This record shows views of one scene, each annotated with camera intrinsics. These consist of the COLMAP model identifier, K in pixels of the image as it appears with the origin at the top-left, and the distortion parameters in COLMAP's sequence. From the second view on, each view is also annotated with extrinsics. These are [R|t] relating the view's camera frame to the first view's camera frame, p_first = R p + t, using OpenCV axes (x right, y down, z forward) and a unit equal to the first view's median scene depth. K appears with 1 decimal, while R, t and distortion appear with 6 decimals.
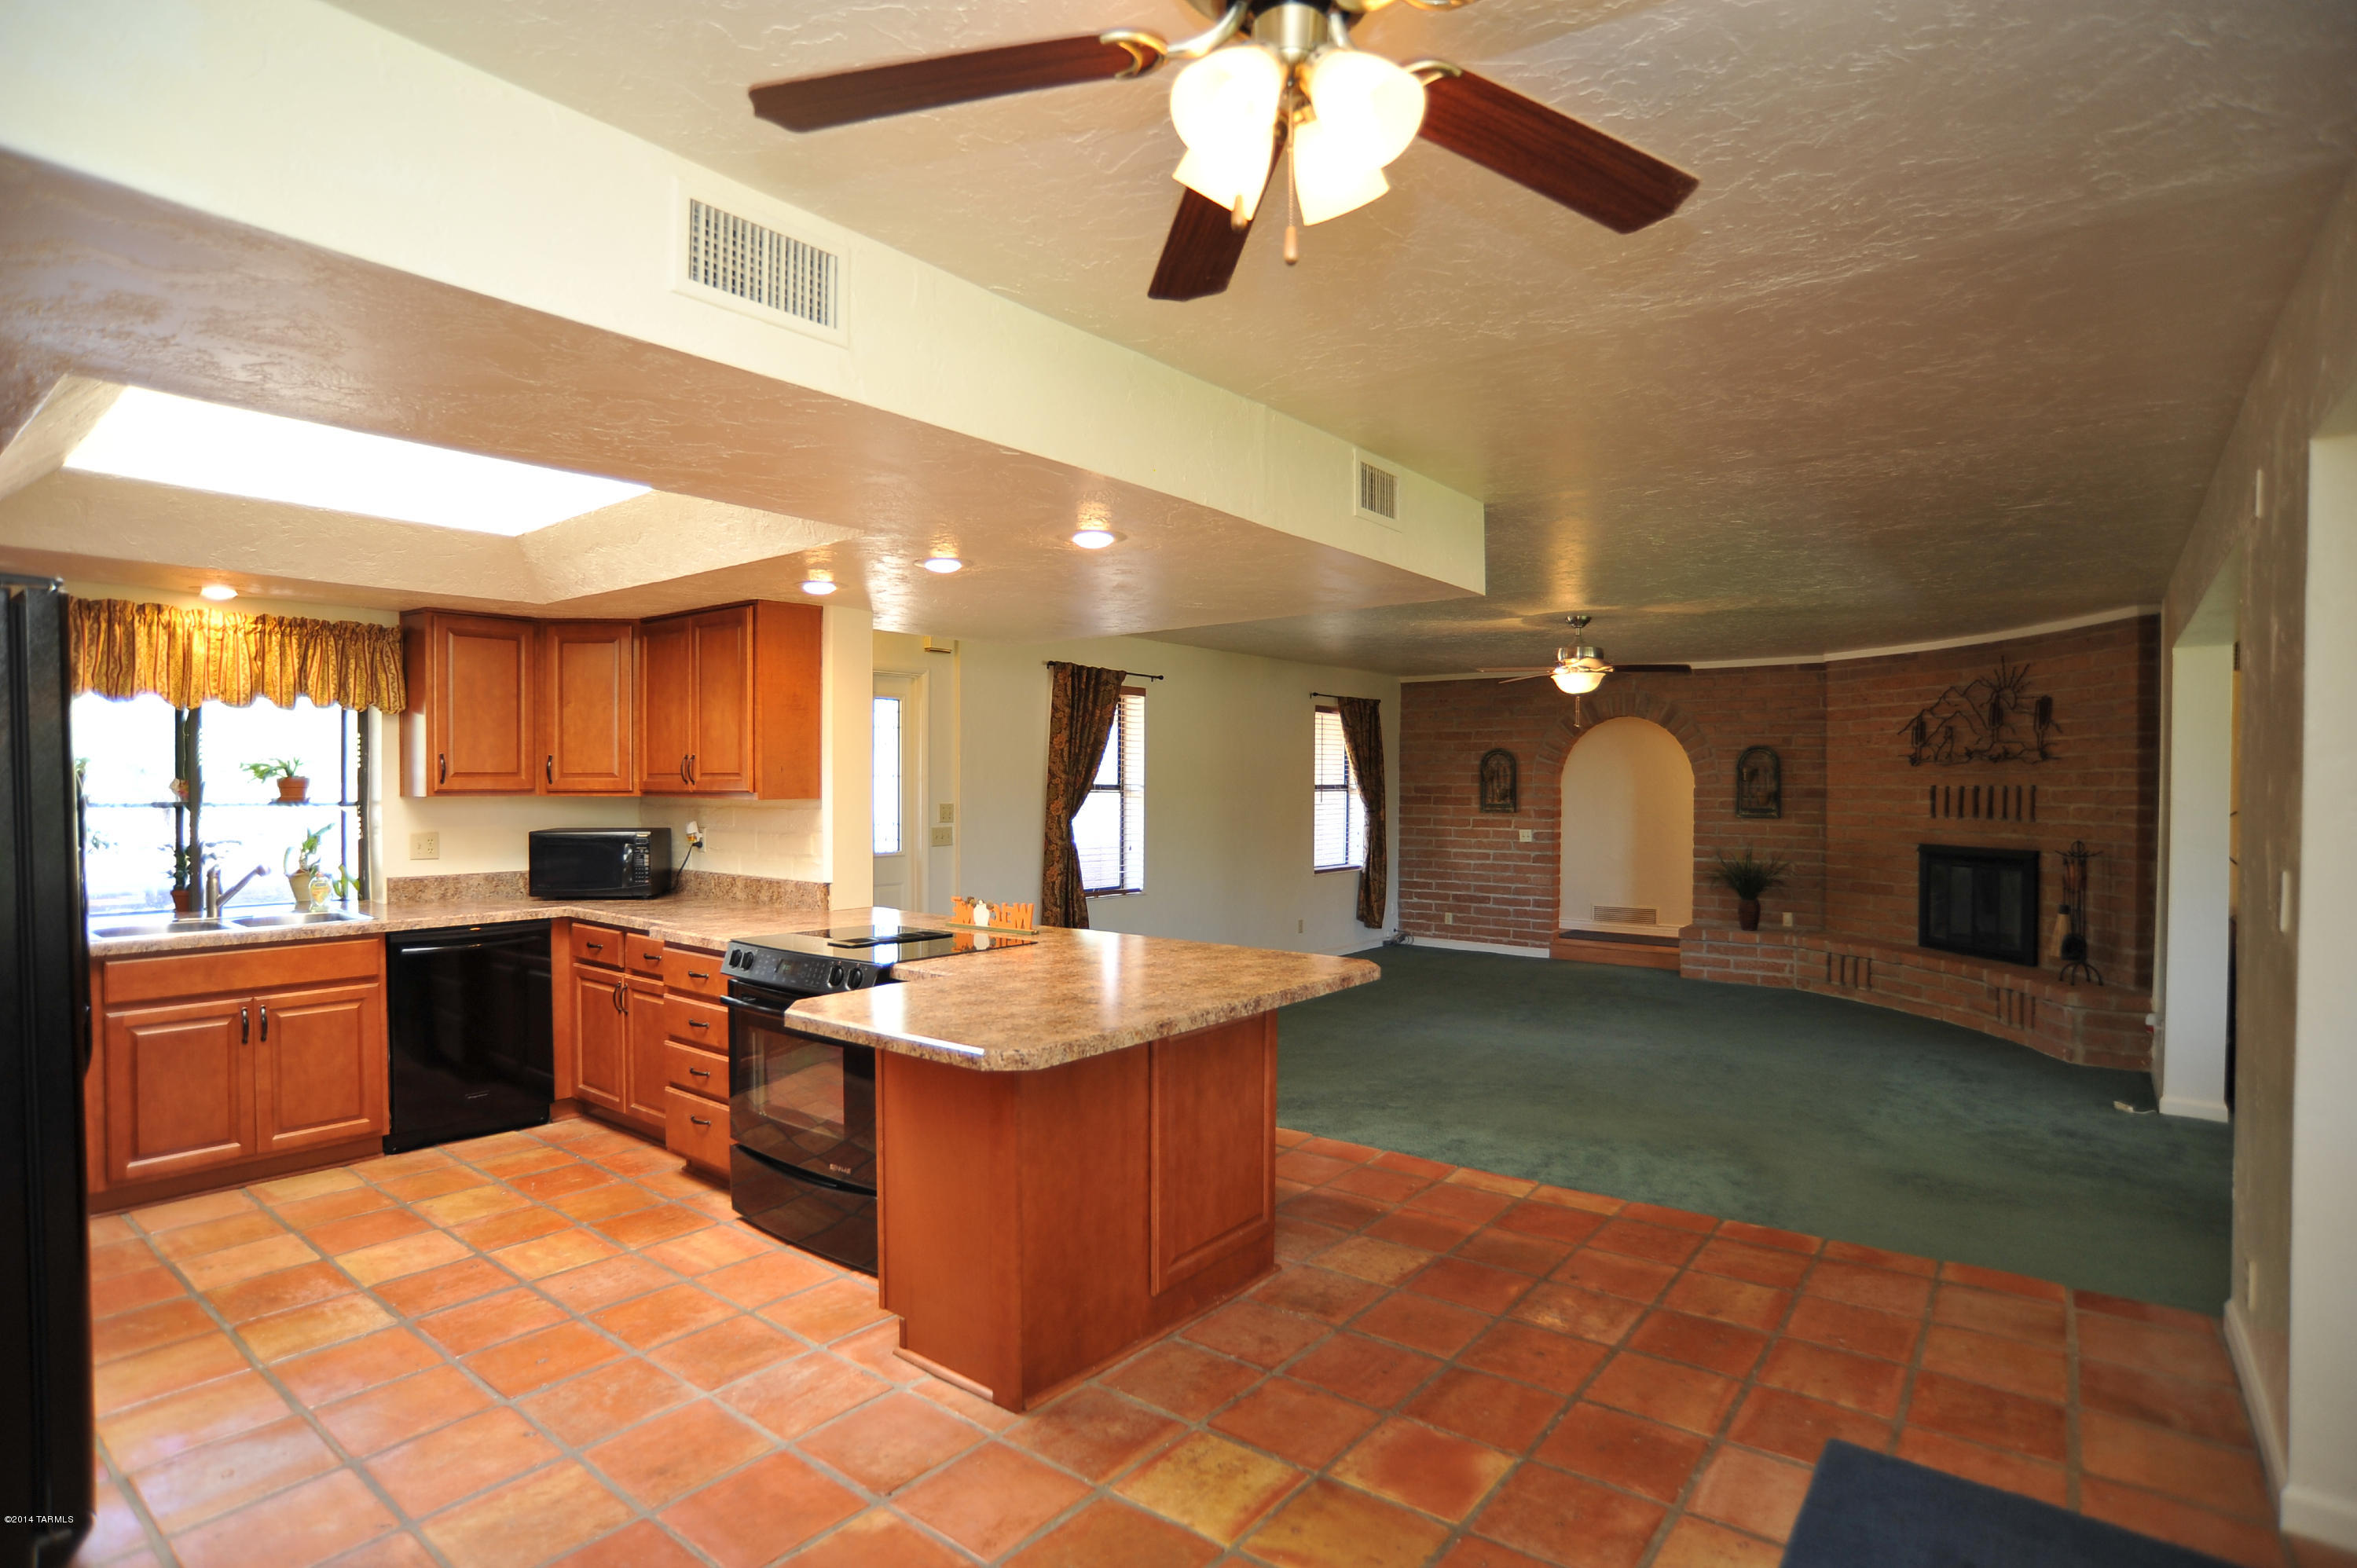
lens RADIAL K [[1181.9, 0, 1165.1], [0, 1181.9, 792.5], [0, 0, 1]] dist [-0.098715, 0.048466]
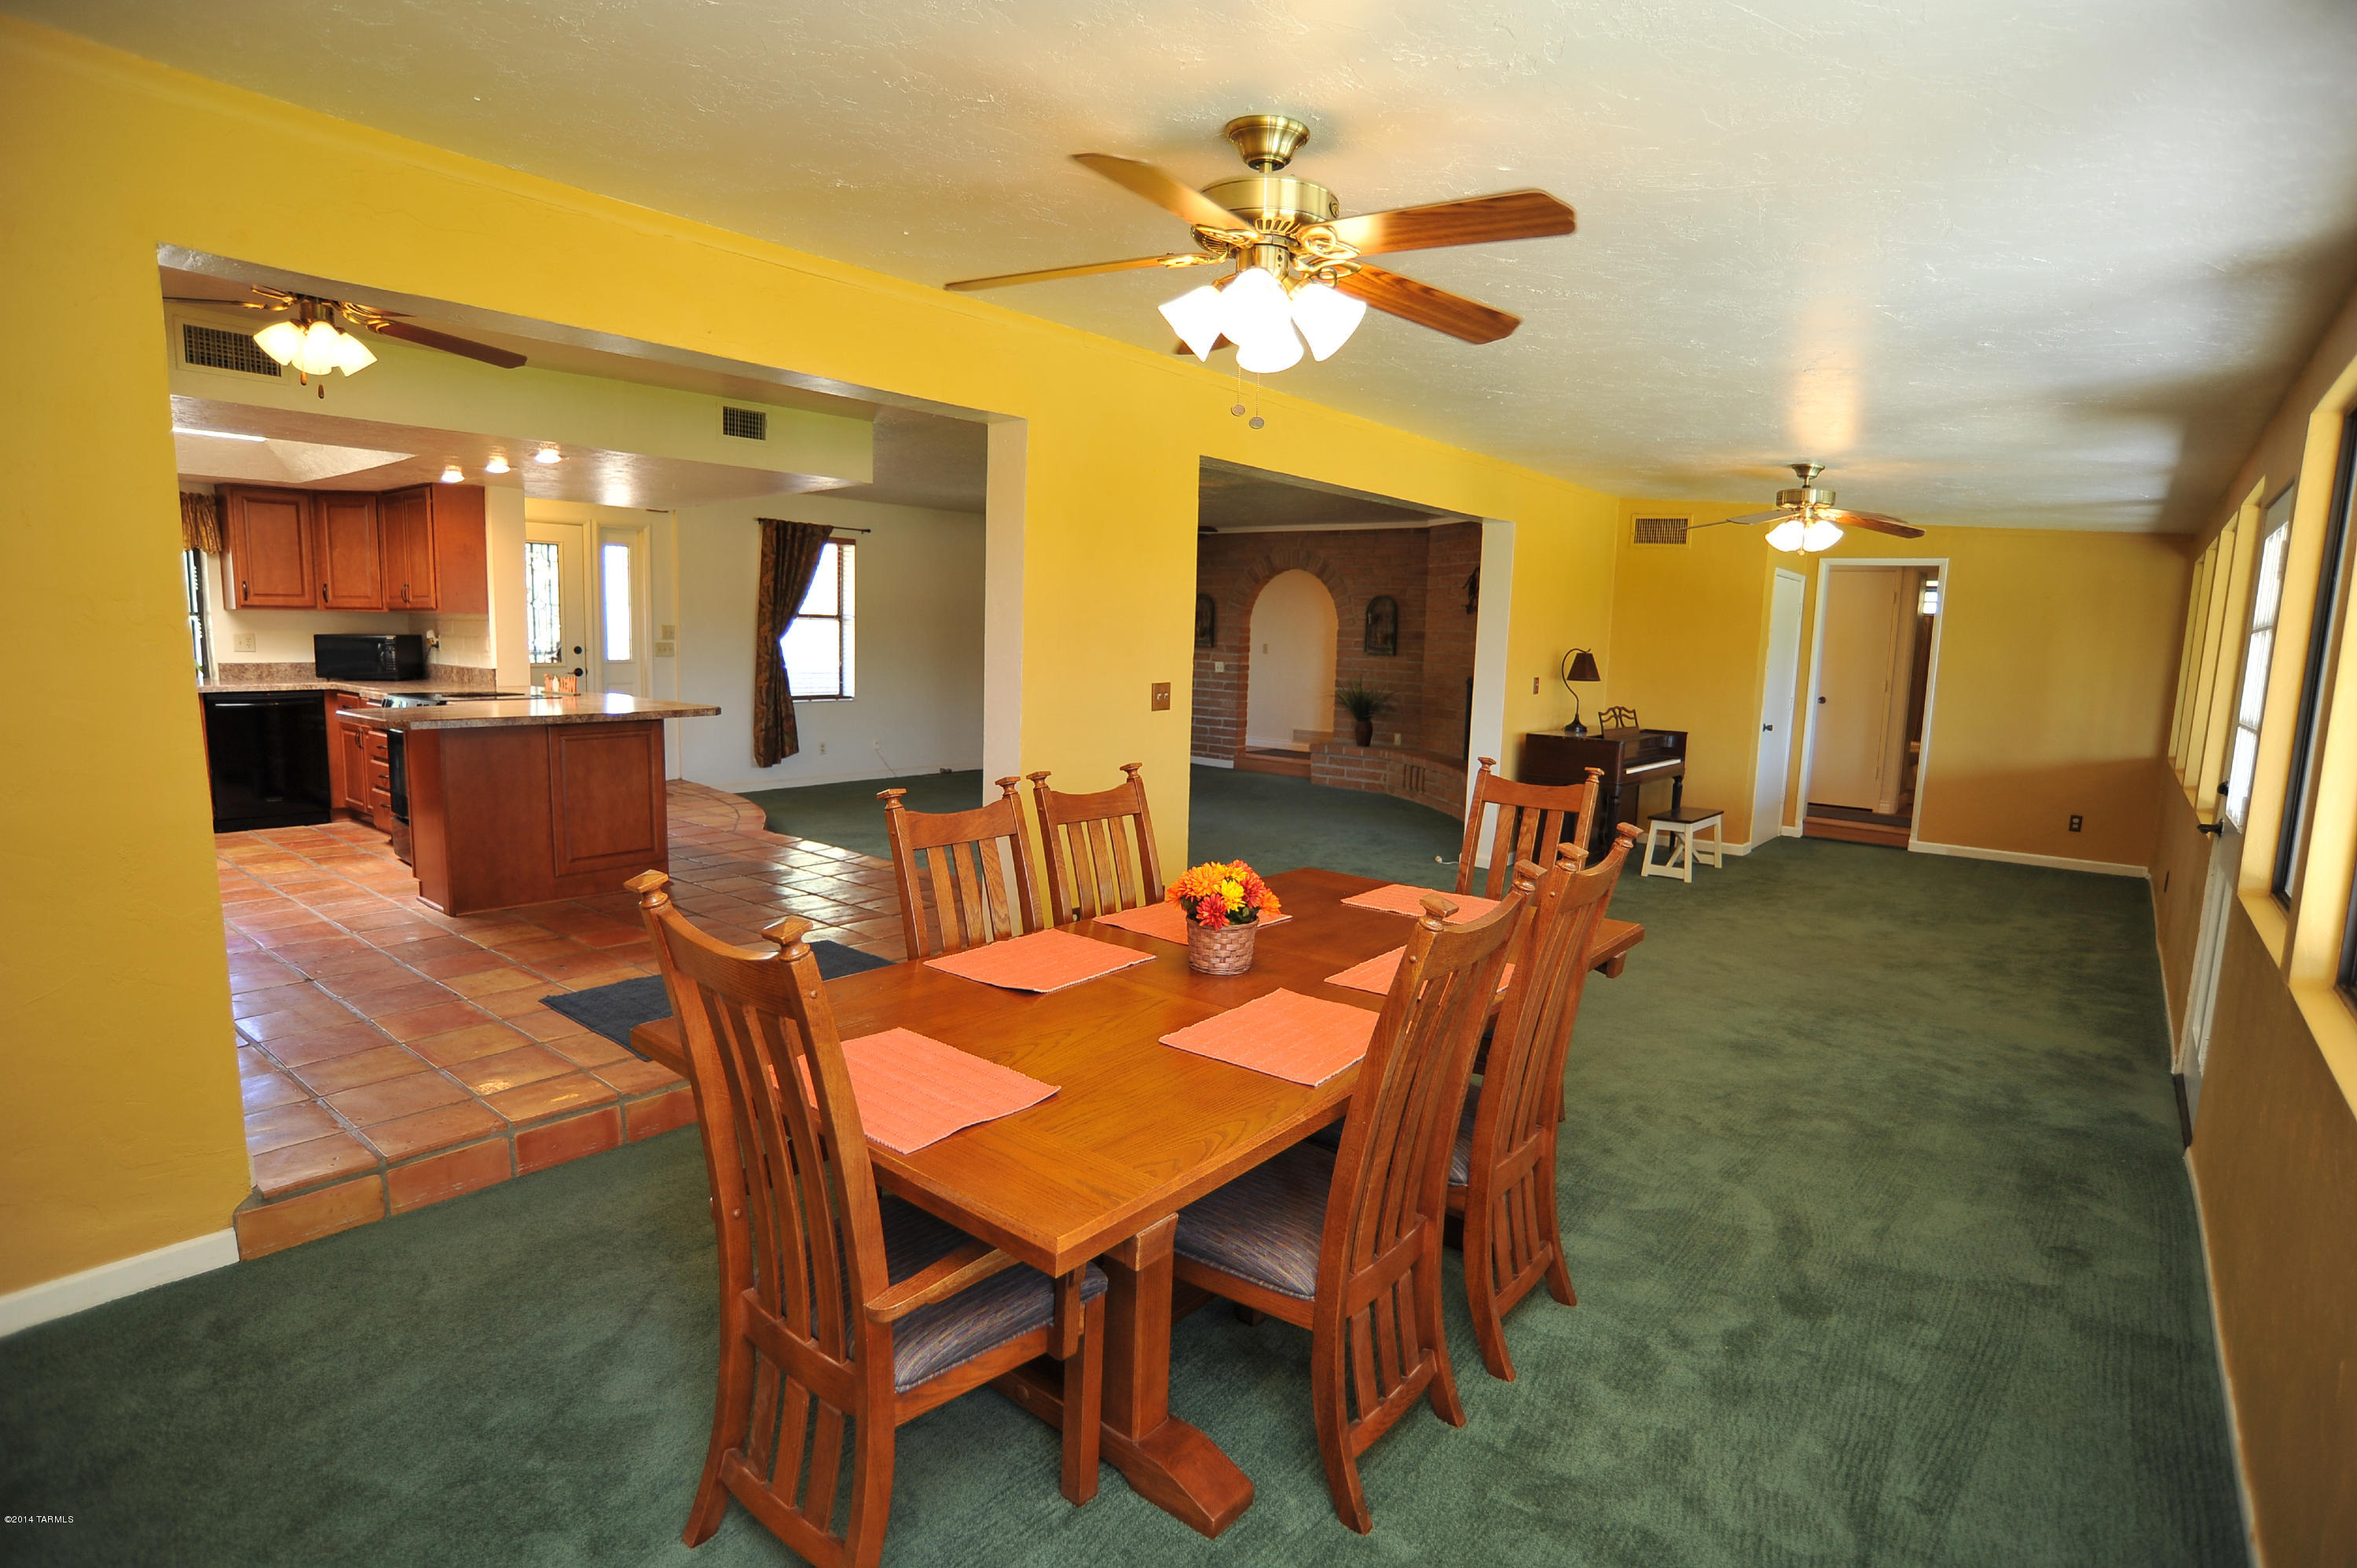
lens RADIAL K [[1181.9, 0, 1165.1], [0, 1181.9, 792.5], [0, 0, 1]] dist [-0.098715, 0.048466]
pose [[0.999477, 0.026688, -0.018243, 0.403139], [-0.024130, 0.991431, 0.128385, 0.014986], [0.021513, -0.127878, 0.991557, -0.322466]]
